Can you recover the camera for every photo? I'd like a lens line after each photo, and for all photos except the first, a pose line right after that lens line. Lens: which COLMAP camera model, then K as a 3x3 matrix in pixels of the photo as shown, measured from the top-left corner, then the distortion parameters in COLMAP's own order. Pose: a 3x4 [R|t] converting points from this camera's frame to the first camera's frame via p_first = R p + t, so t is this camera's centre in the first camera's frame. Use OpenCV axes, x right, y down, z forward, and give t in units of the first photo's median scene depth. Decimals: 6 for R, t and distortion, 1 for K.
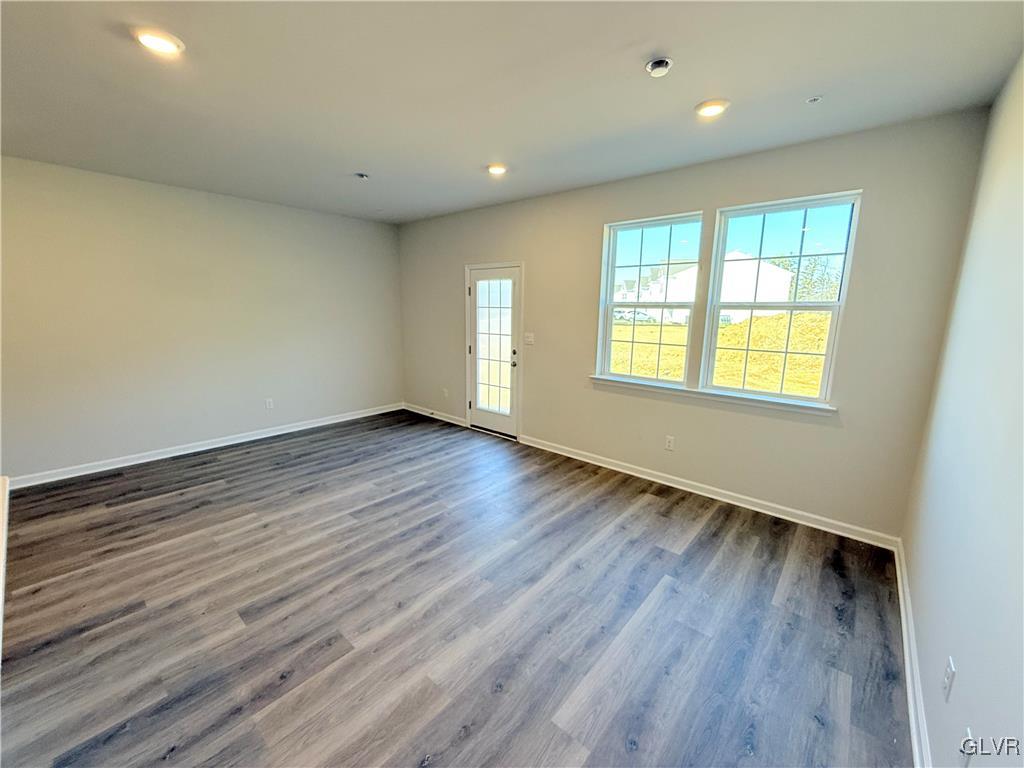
lens RADIAL K [[411.8, 0, 514.6], [0, 411.8, 384.1], [0, 0, 1]] dist [-0.001006, 0.000218]
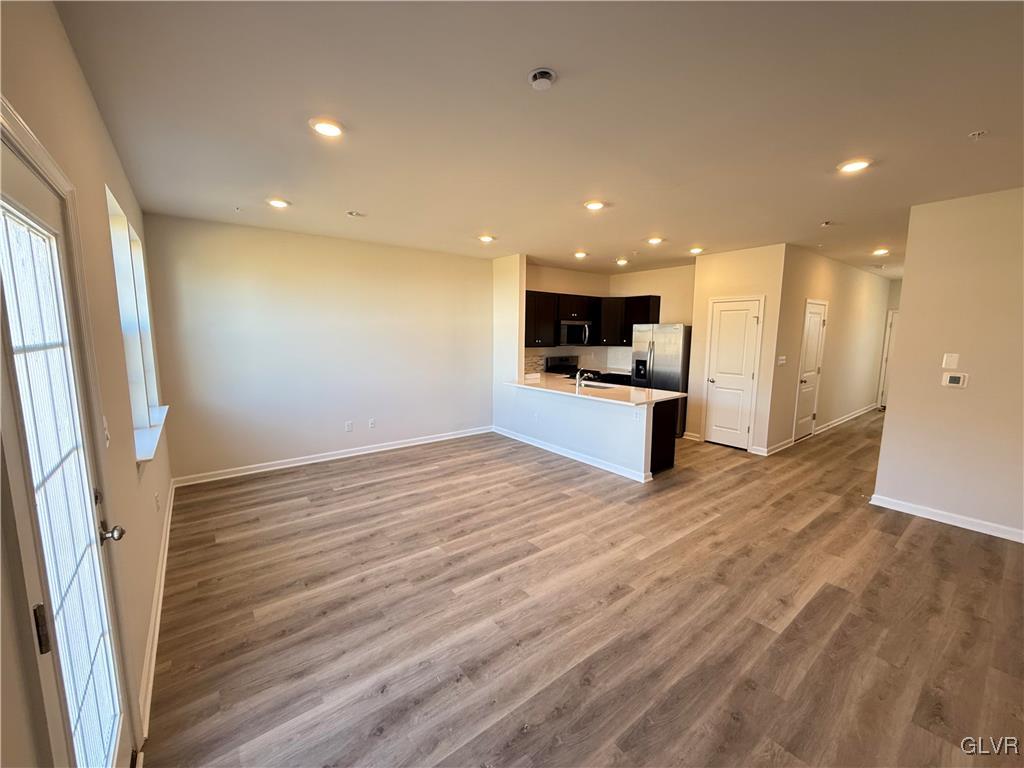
lens RADIAL K [[411.8, 0, 514.6], [0, 411.8, 384.1], [0, 0, 1]] dist [-0.001006, 0.000218]
pose [[-0.980657, -0.045634, 0.190341, -0.514581], [0.015845, 0.950743, 0.309575, -0.359668], [-0.195093, 0.306602, -0.931630, 1.811802]]
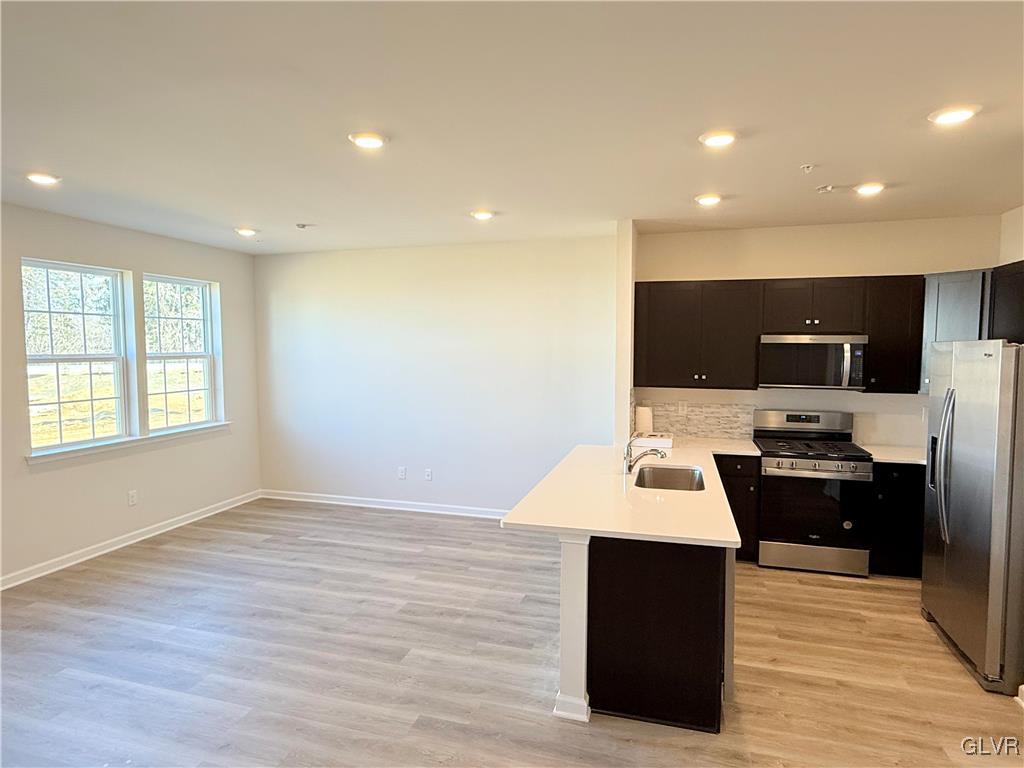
lens RADIAL K [[580.6, 0, 505.5], [0, 580.6, 382.7], [0, 0, 1]] dist [-0.007070, 0.002659]
pose [[-0.403703, -0.072110, 0.912044, -1.414743], [0.164650, 0.974886, 0.149958, -0.212585], [-0.899952, 0.210707, -0.381692, 0.799337]]
